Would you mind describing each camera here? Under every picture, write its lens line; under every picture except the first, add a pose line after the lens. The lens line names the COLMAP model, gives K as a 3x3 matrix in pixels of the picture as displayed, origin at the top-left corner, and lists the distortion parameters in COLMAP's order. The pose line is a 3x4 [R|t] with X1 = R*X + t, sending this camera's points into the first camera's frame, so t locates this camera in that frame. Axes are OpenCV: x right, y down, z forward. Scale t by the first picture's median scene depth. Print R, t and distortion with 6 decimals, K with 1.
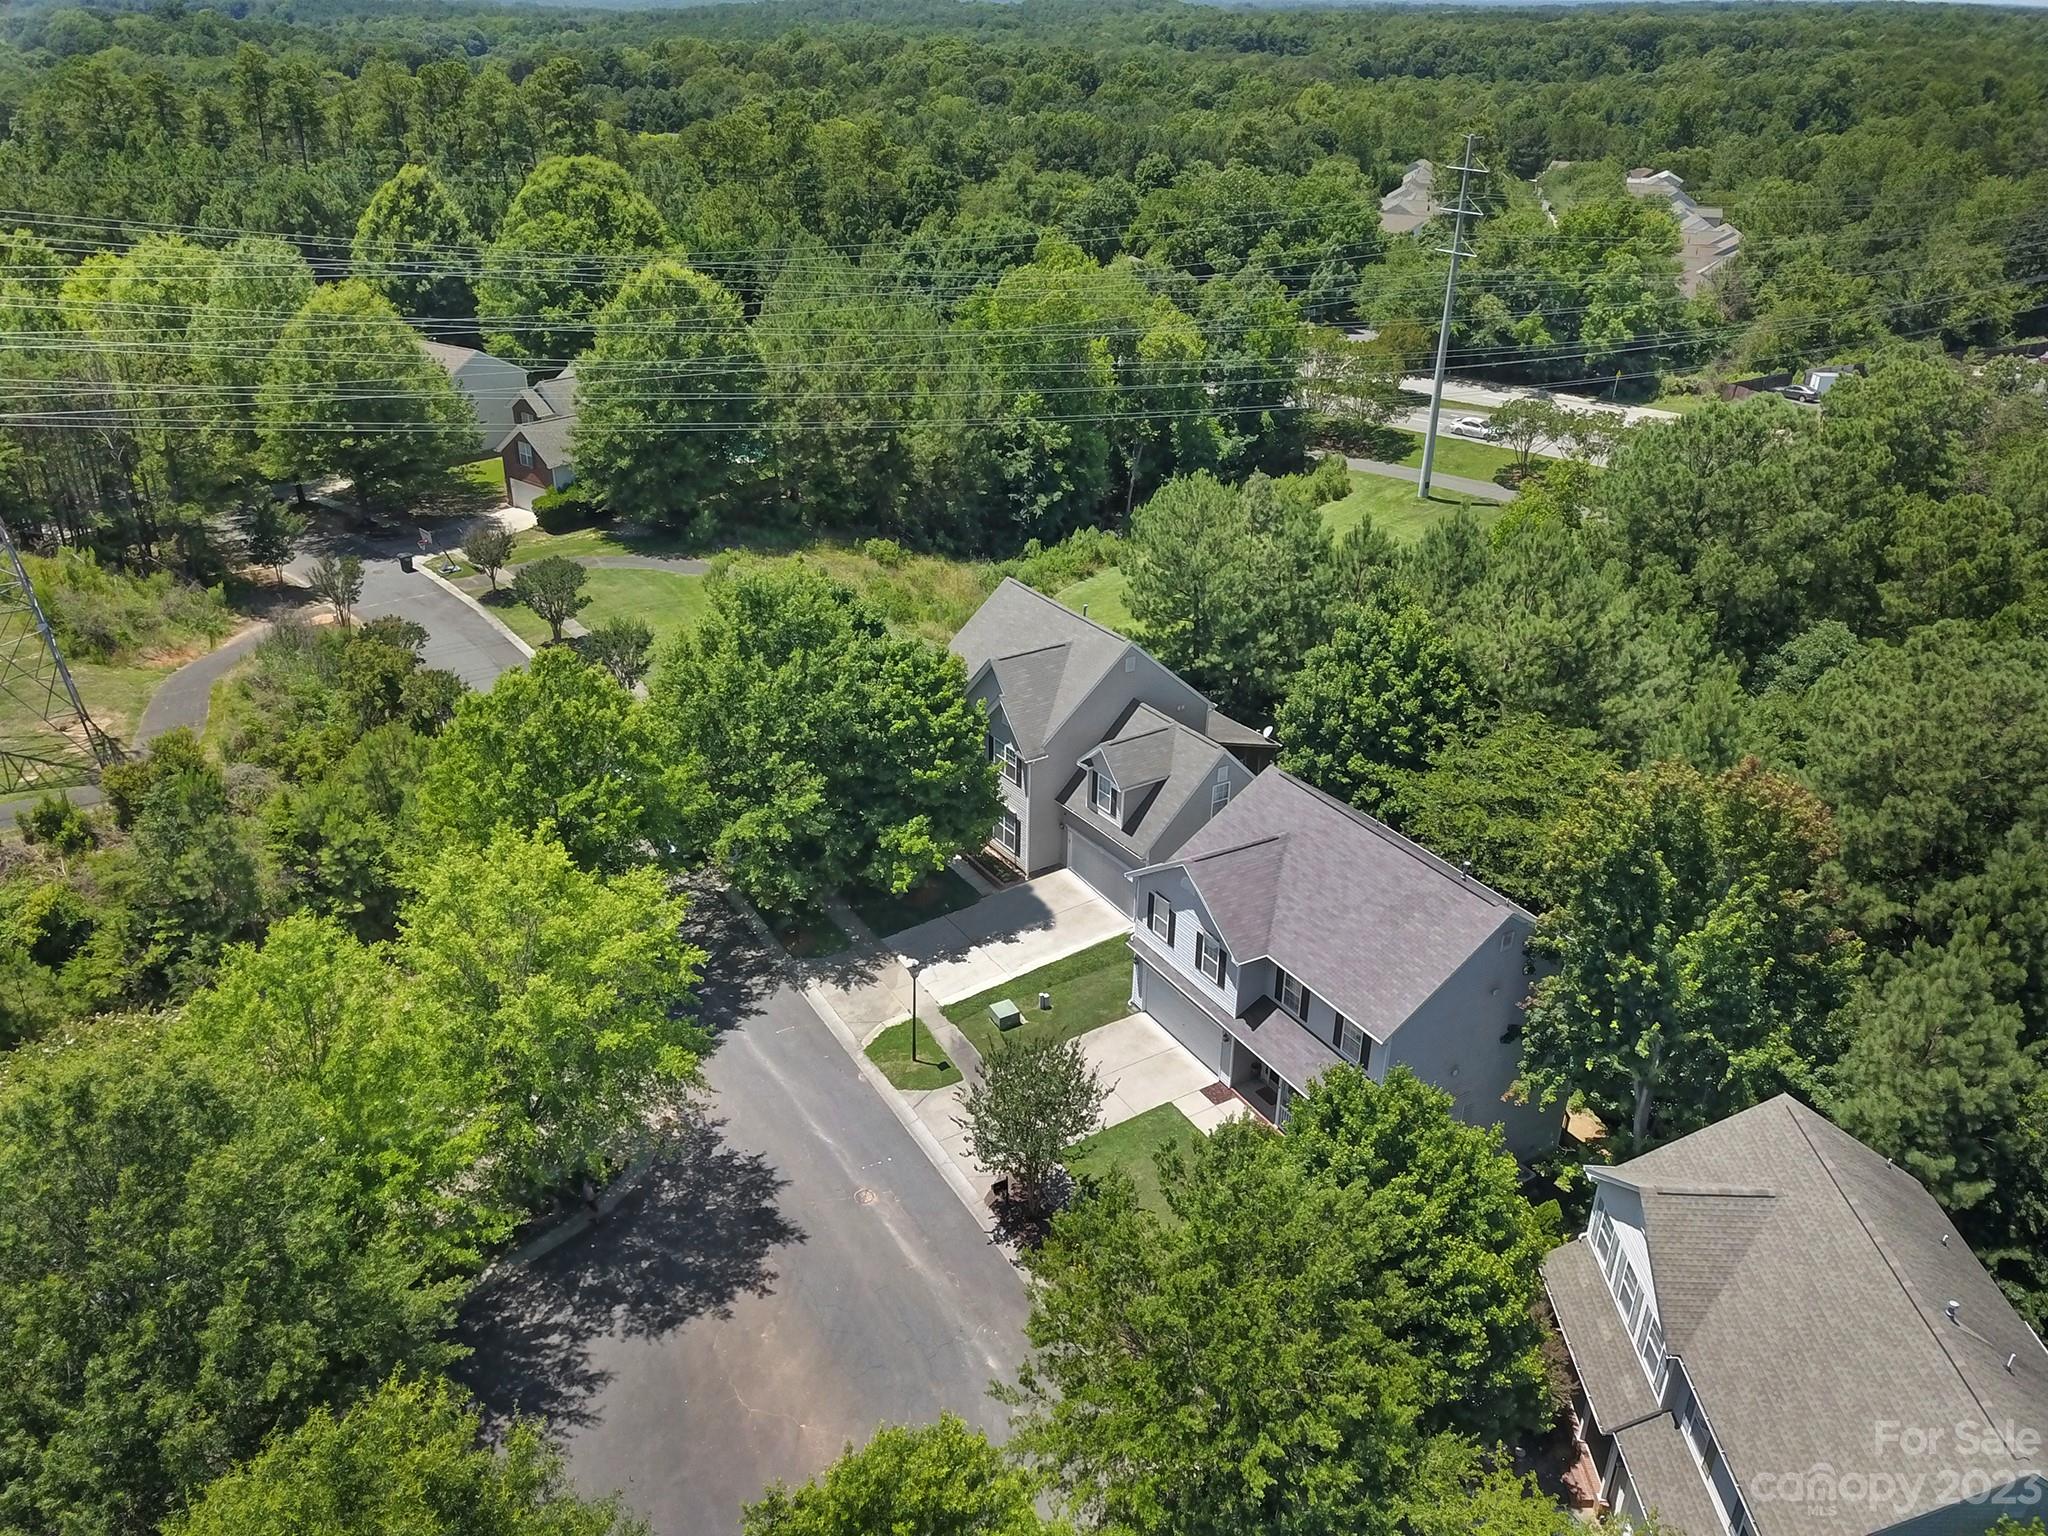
lens RADIAL K [[1546.5, 0, 1019.2], [0, 1546.5, 767.5], [0, 0, 1]] dist [-0.002140, 0.007530]
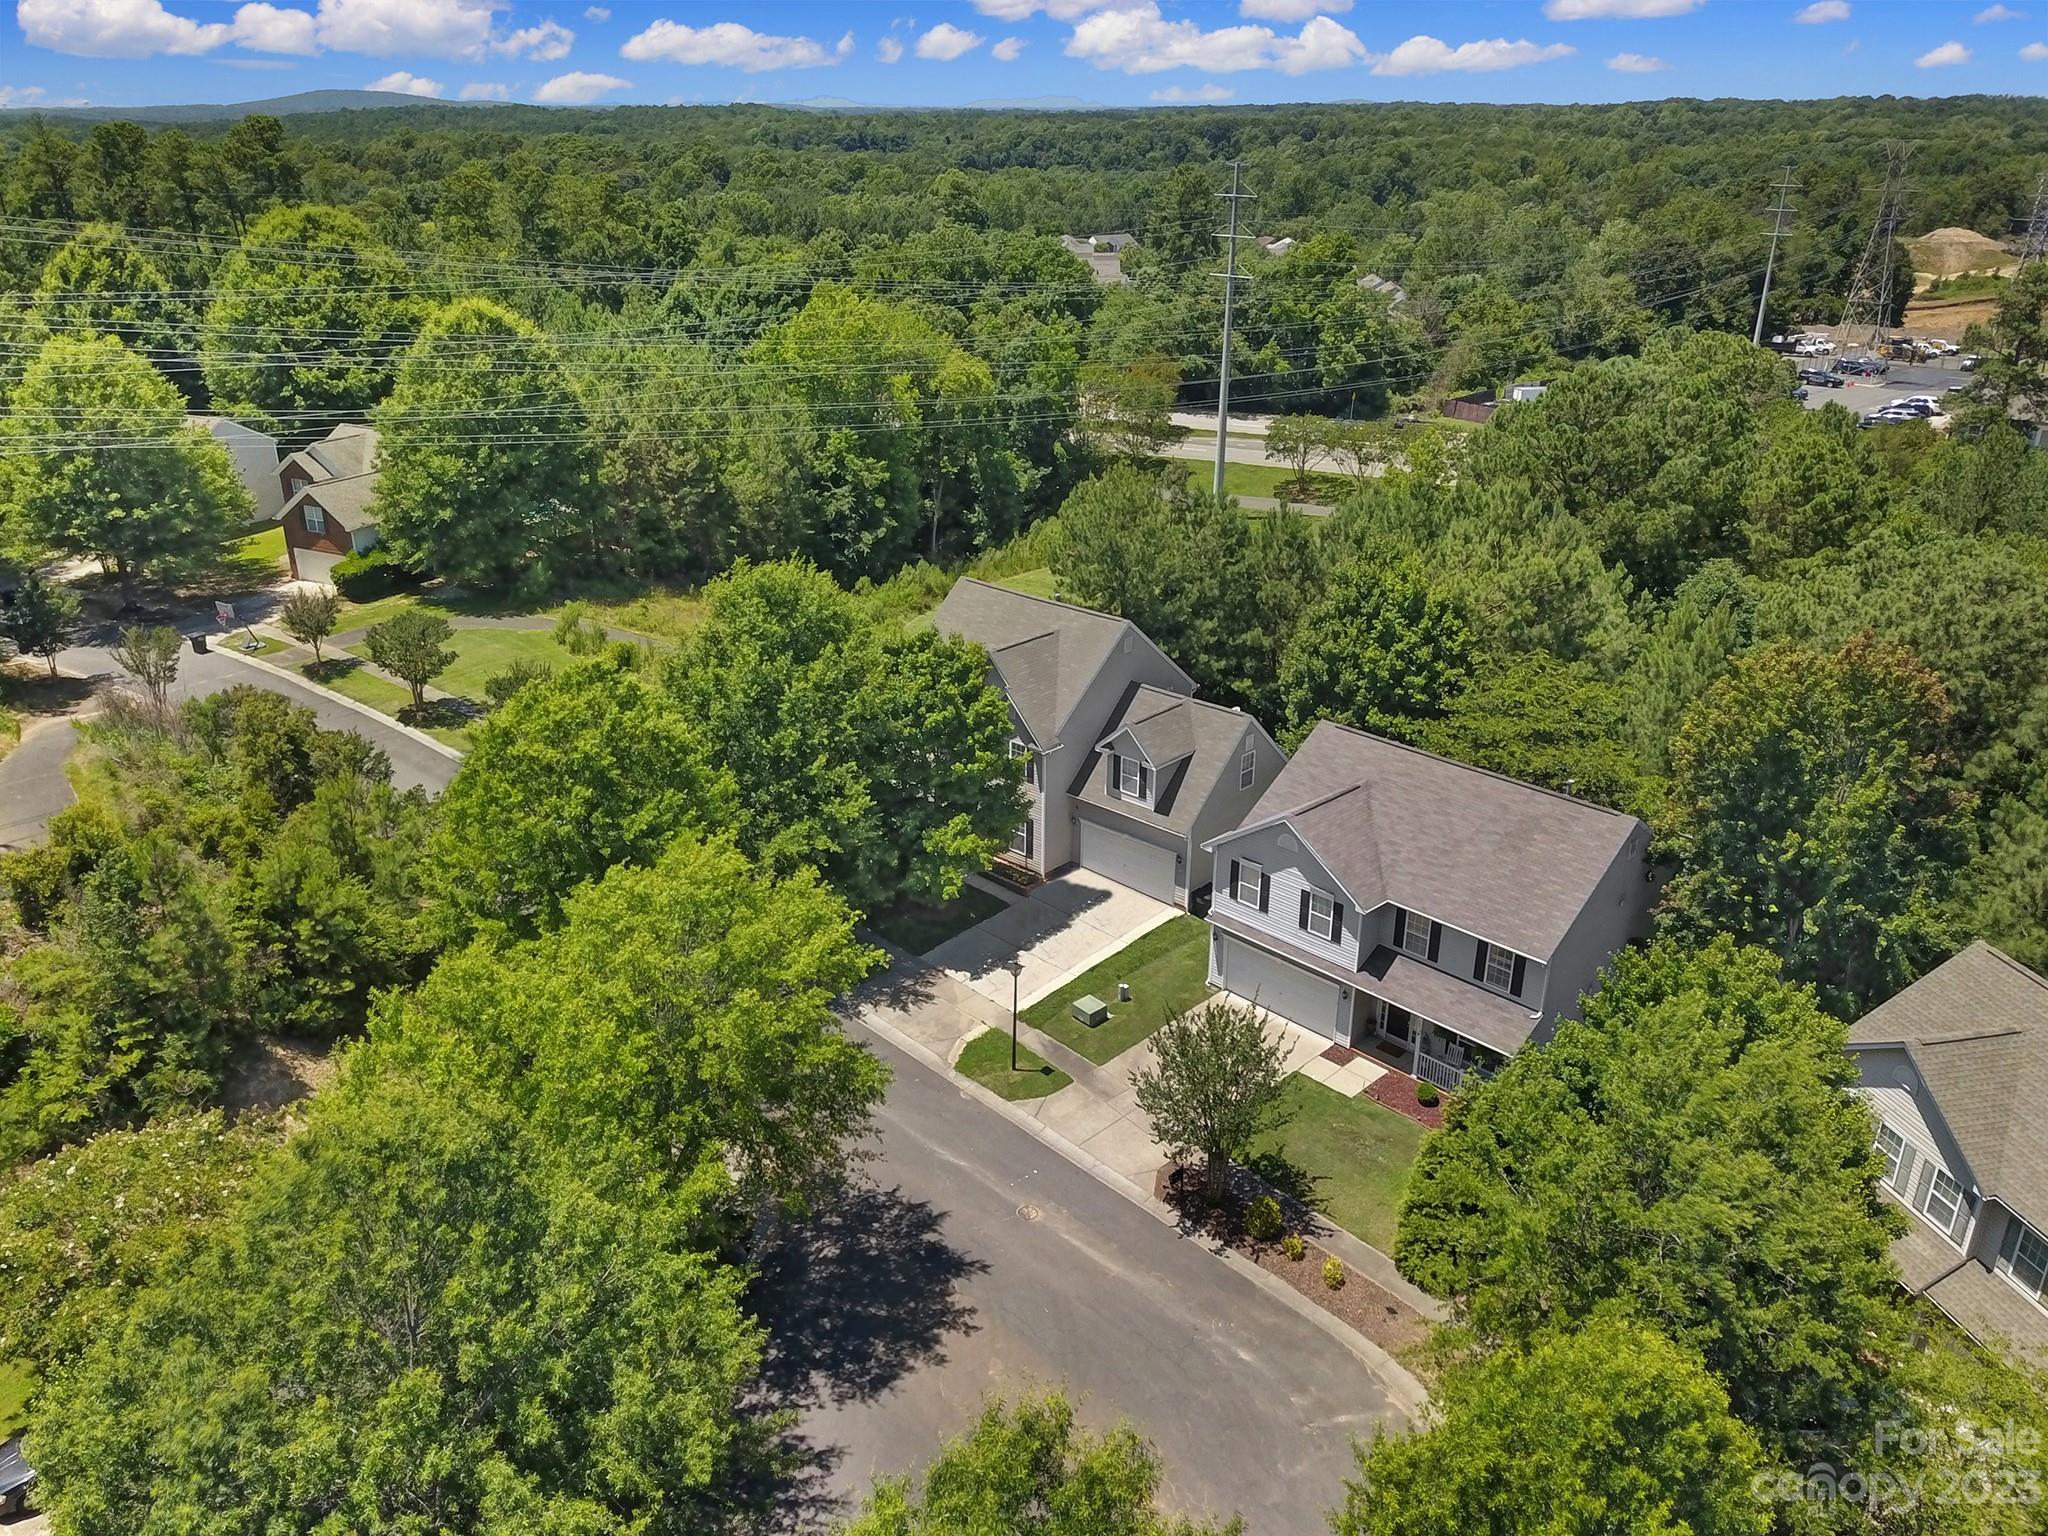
lens RADIAL K [[1546.5, 0, 1024.5], [0, 1546.5, 767.9], [0, 0, 1]] dist [-0.002140, 0.007530]
pose [[0.971980, -0.102125, 0.211721, -0.182887], [0.113485, 0.992644, -0.042189, 0.038775], [-0.205855, 0.065034, 0.976419, 0.068154]]
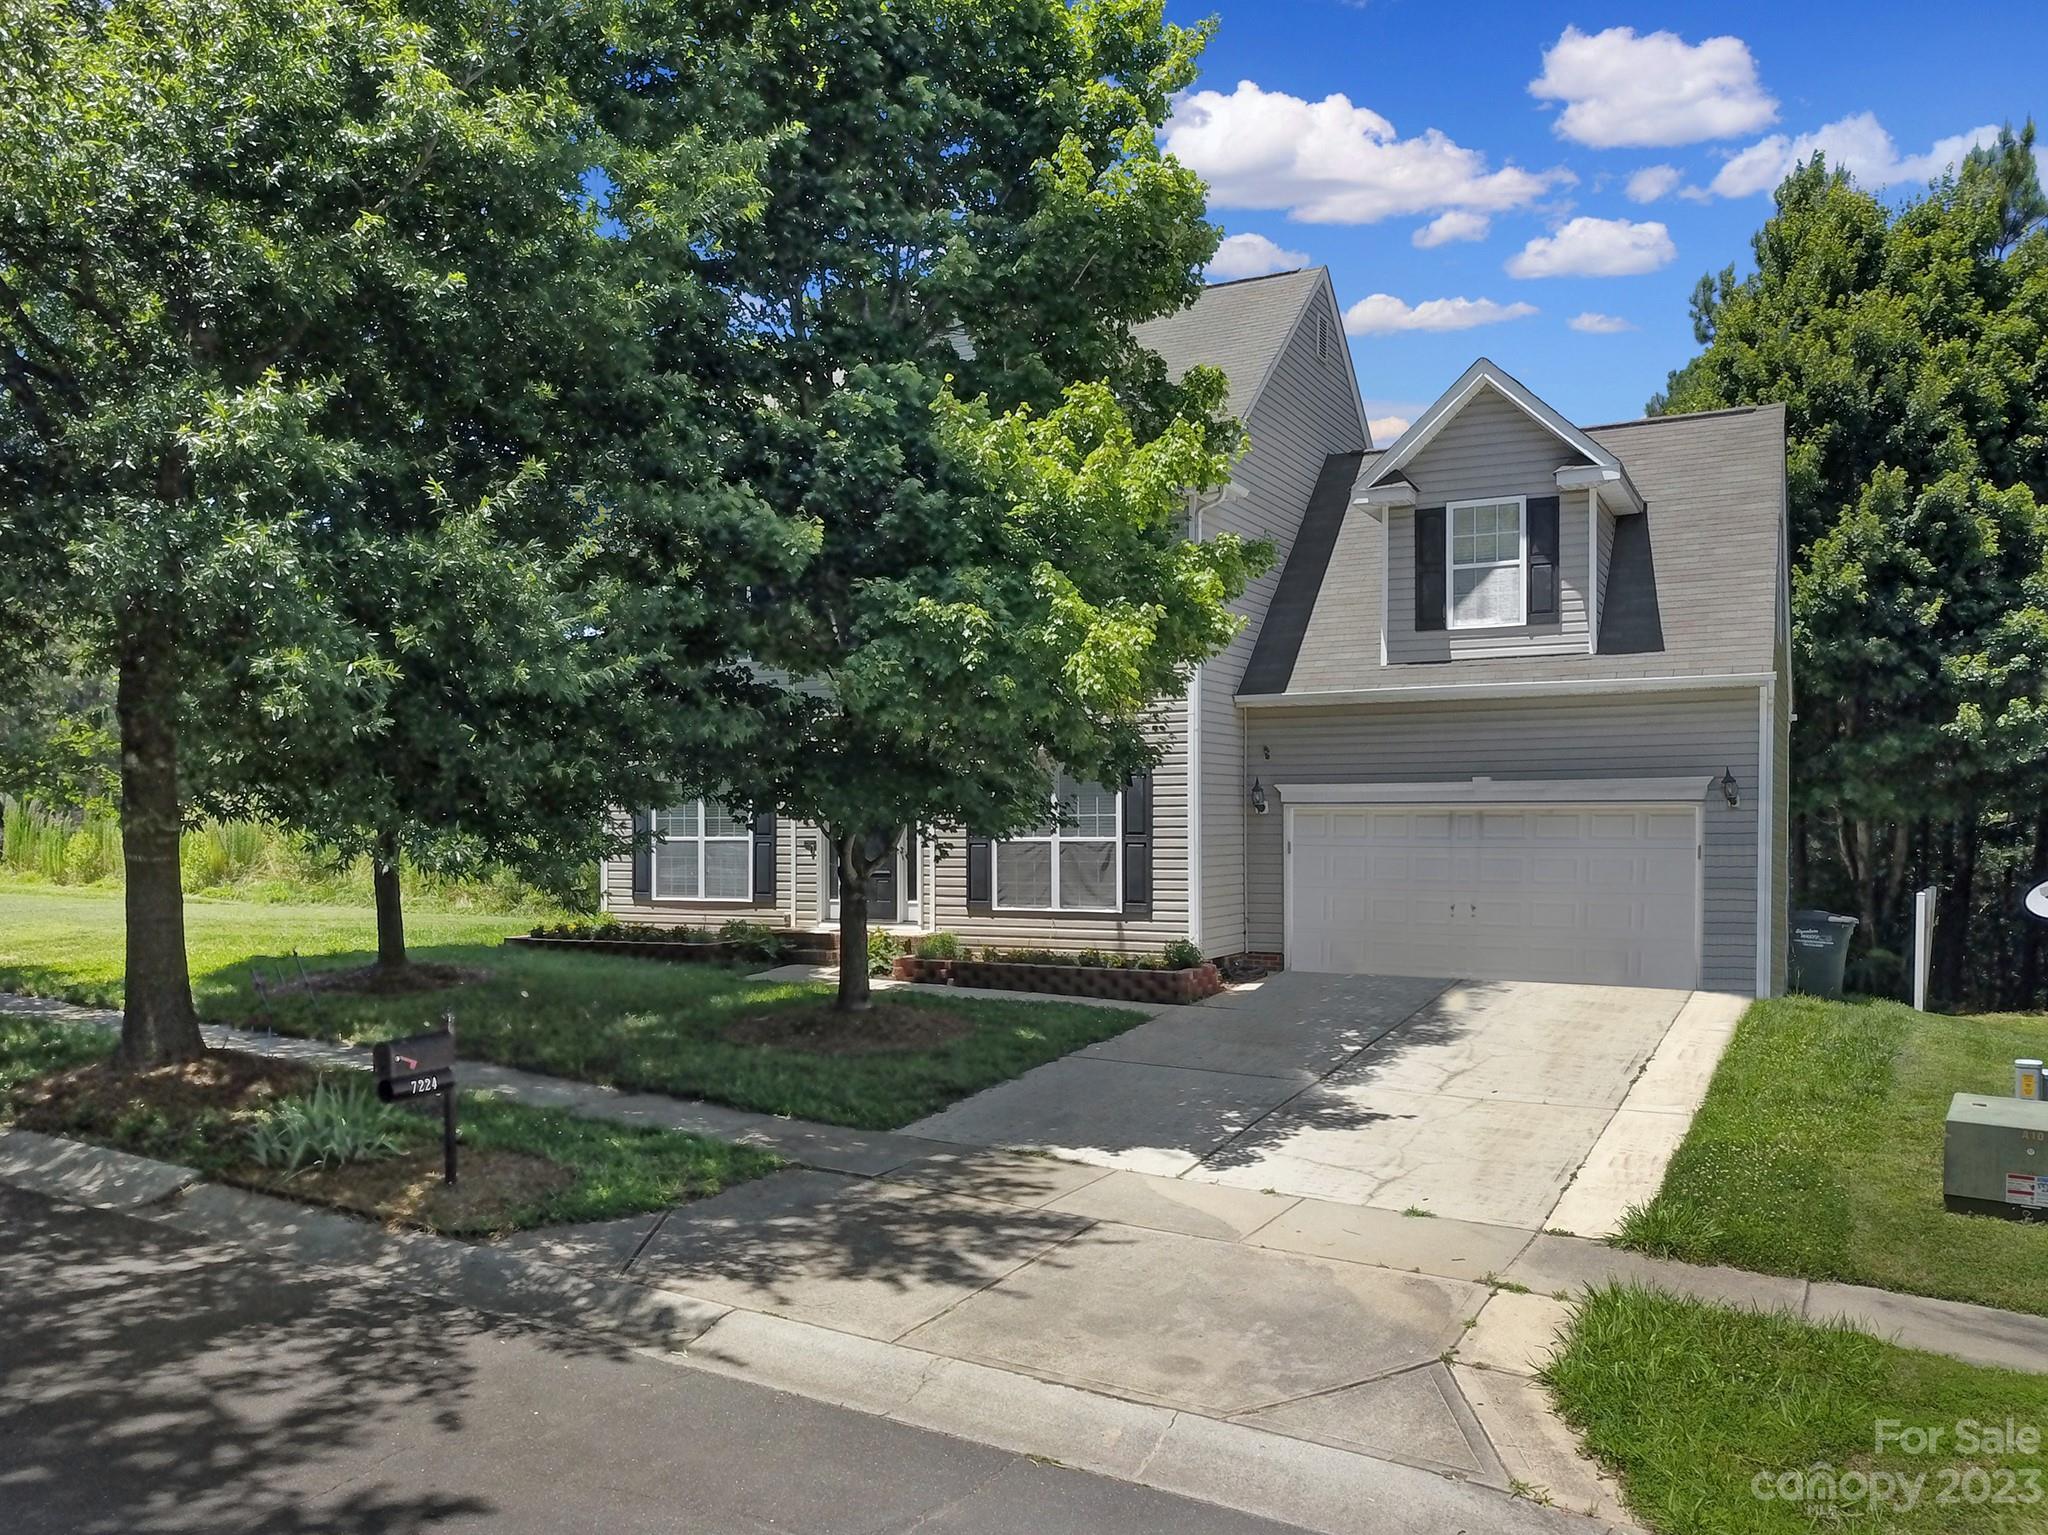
lens RADIAL K [[1546.5, 0, 1030.5], [0, 1546.5, 771.0], [0, 0, 1]] dist [-0.002140, 0.007530]
pose [[0.873503, 0.001511, 0.486816, -0.144401], [0.219209, 0.891658, -0.396098, 0.130384], [-0.434671, 0.452707, 0.778535, 0.711938]]
